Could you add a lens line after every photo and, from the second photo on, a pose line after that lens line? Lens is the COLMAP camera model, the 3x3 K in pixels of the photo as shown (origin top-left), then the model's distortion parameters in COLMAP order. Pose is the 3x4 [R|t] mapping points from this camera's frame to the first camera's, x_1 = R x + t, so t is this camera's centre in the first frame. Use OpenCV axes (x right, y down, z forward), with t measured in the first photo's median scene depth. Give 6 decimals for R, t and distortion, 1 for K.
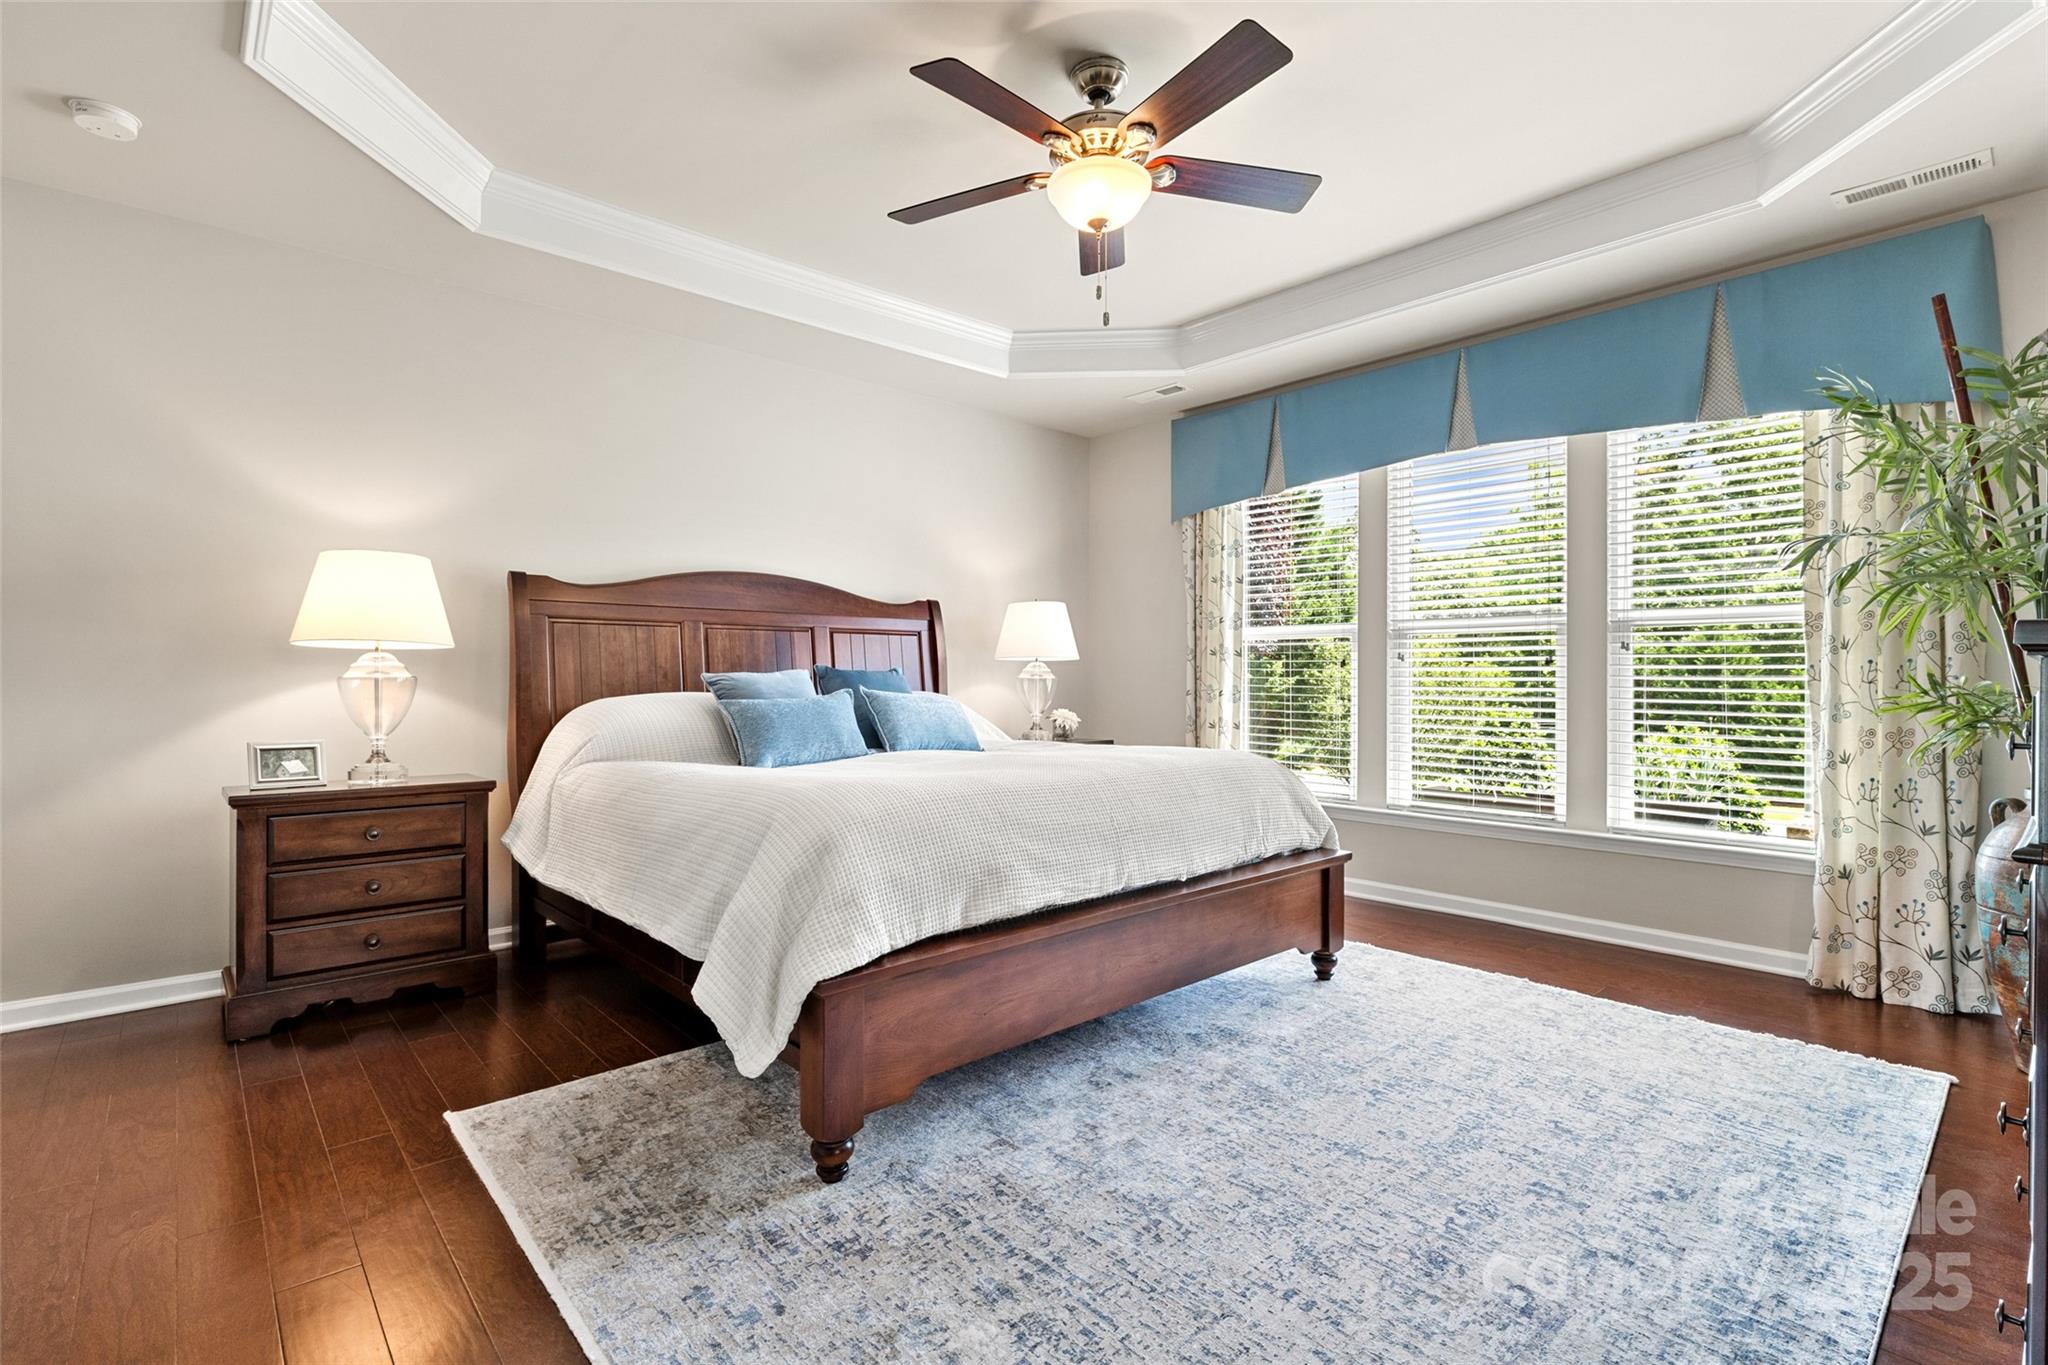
lens RADIAL K [[942.9, 0, 1028.0], [0, 942.9, 673.9], [0, 0, 1]] dist [-0.000112, 0.000060]
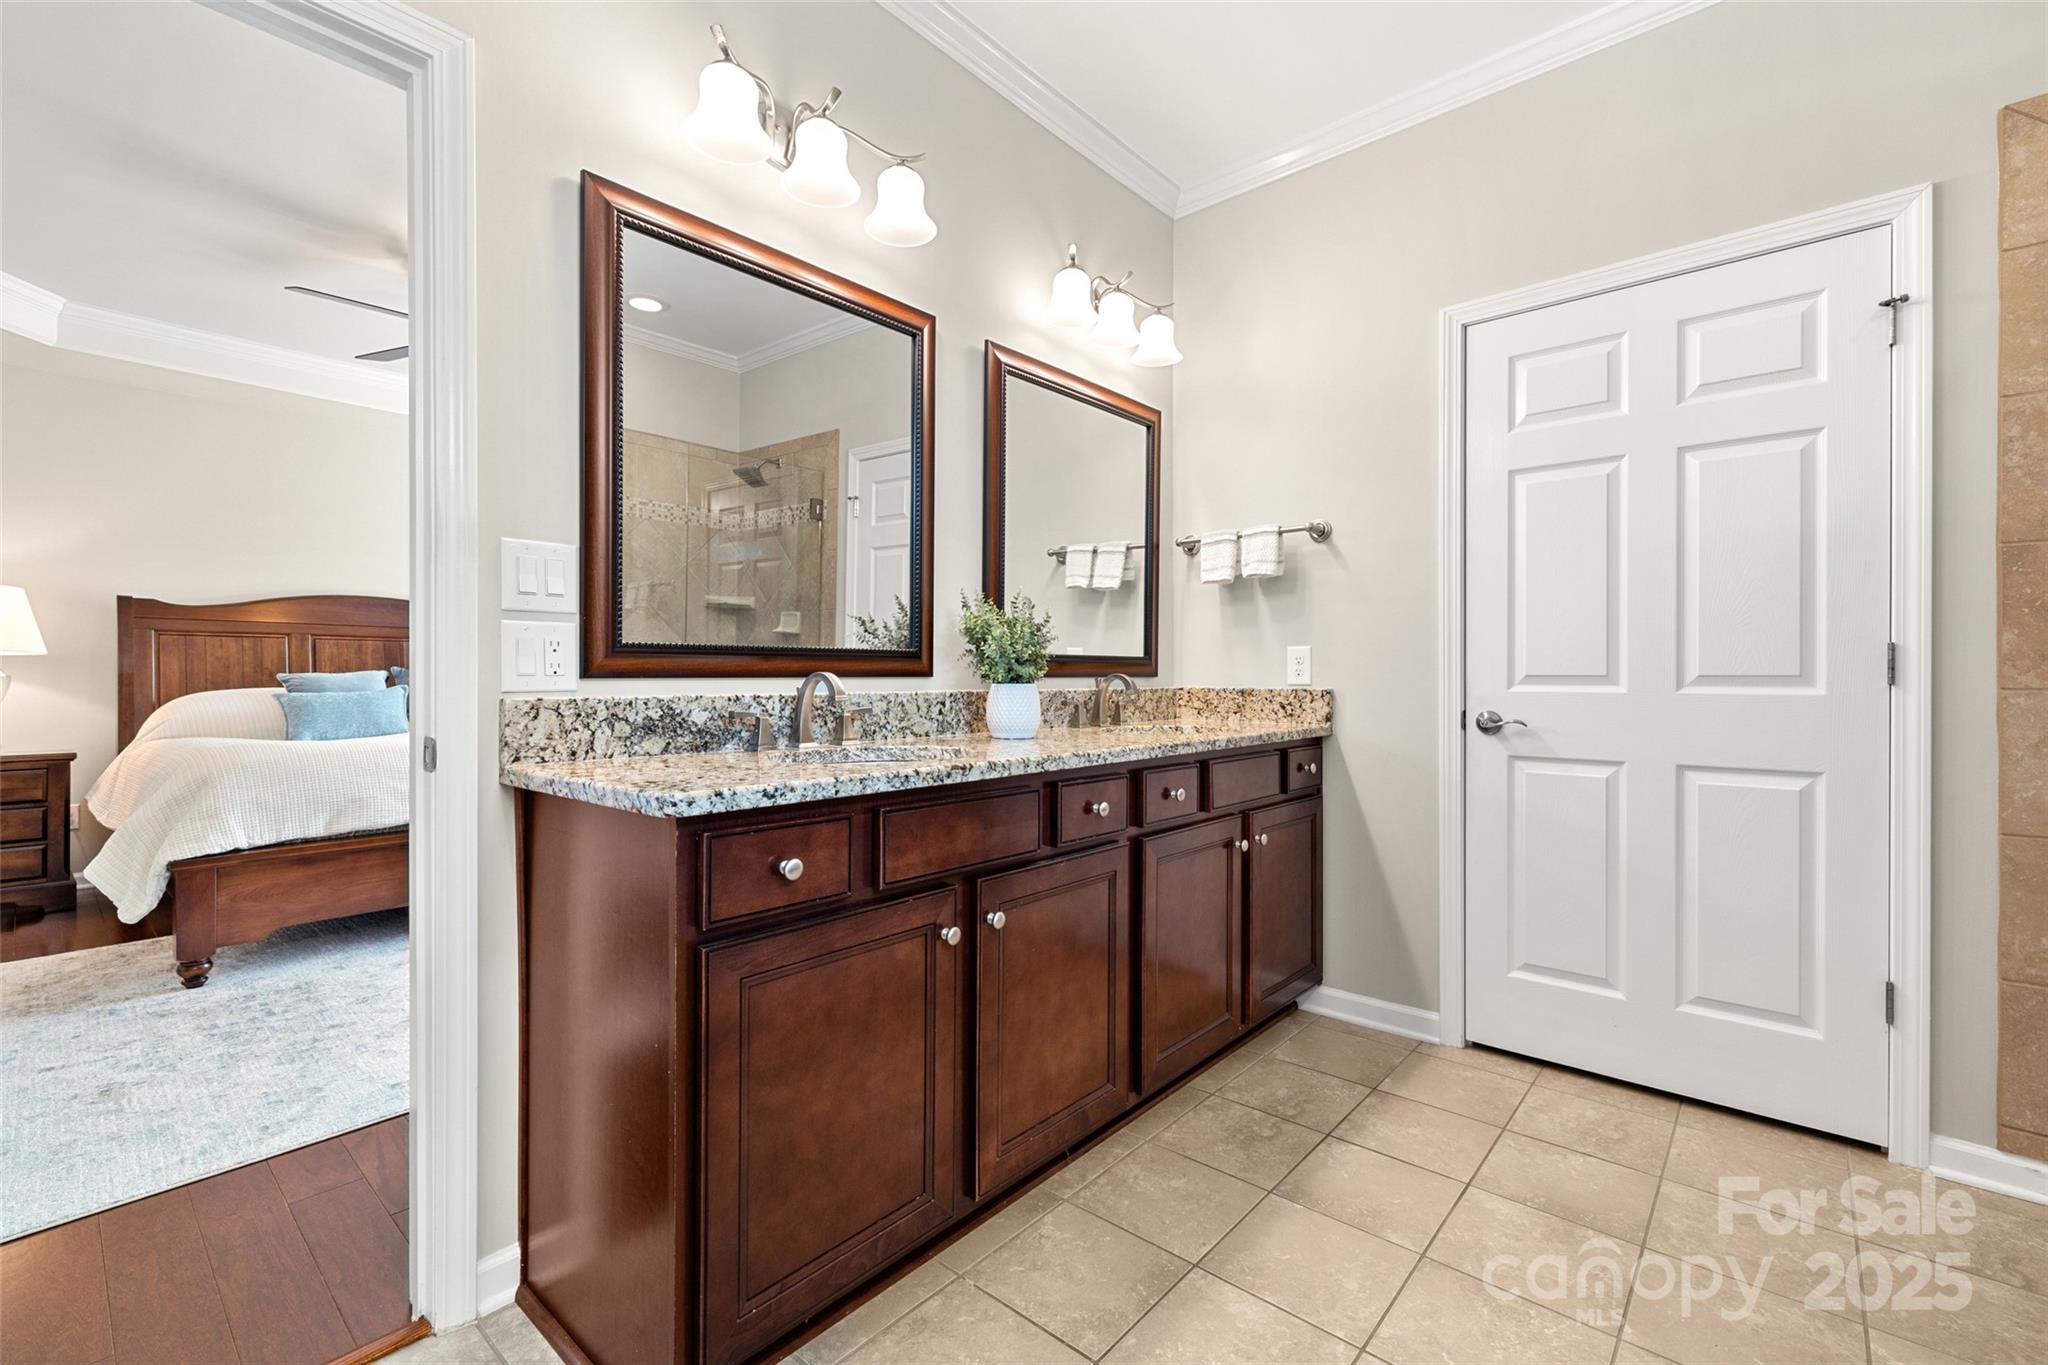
lens RADIAL K [[864.8, 0, 1027.8], [0, 864.8, 675.4], [0, 0, 1]] dist [0.000275, -0.000046]
pose [[0.992678, -0.002219, 0.120769, 0.647315], [0.002218, 0.999998, 0.000142, 0.005211], [-0.120769, 0.000127, 0.992681, -0.399267]]
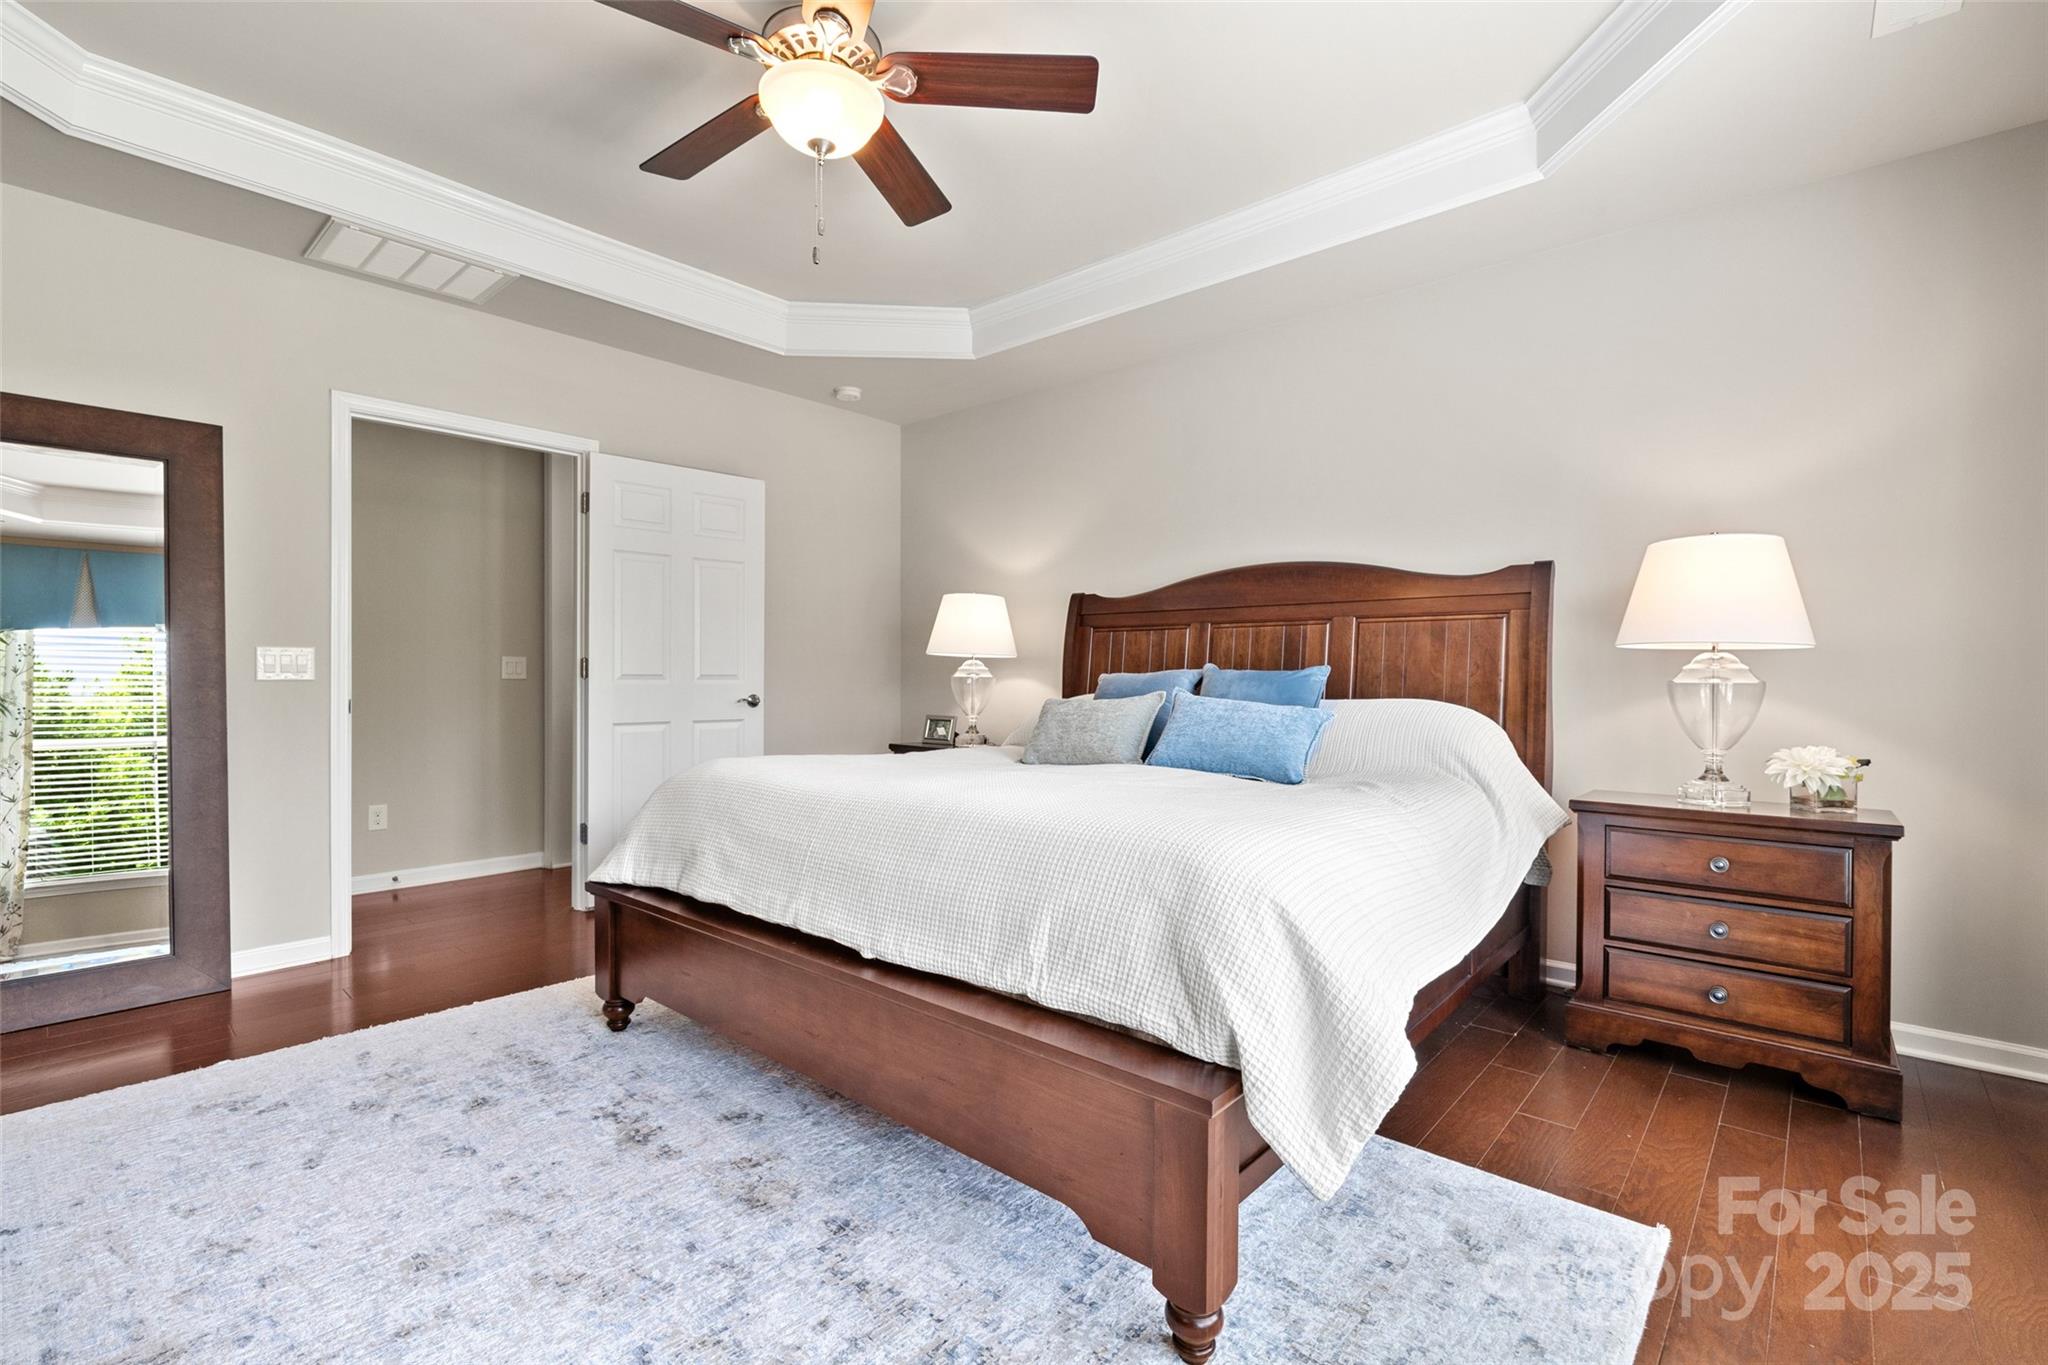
lens RADIAL K [[917.8, 0, 1021.3], [0, 917.8, 679.0], [0, 0, 1]] dist [-0.001005, -0.000016]
pose [[0.109654, 0.003650, -0.993963, 0.776477], [-0.000816, 0.999993, 0.003582, 0.002124], [0.993970, 0.000418, 0.109656, 0.918105]]
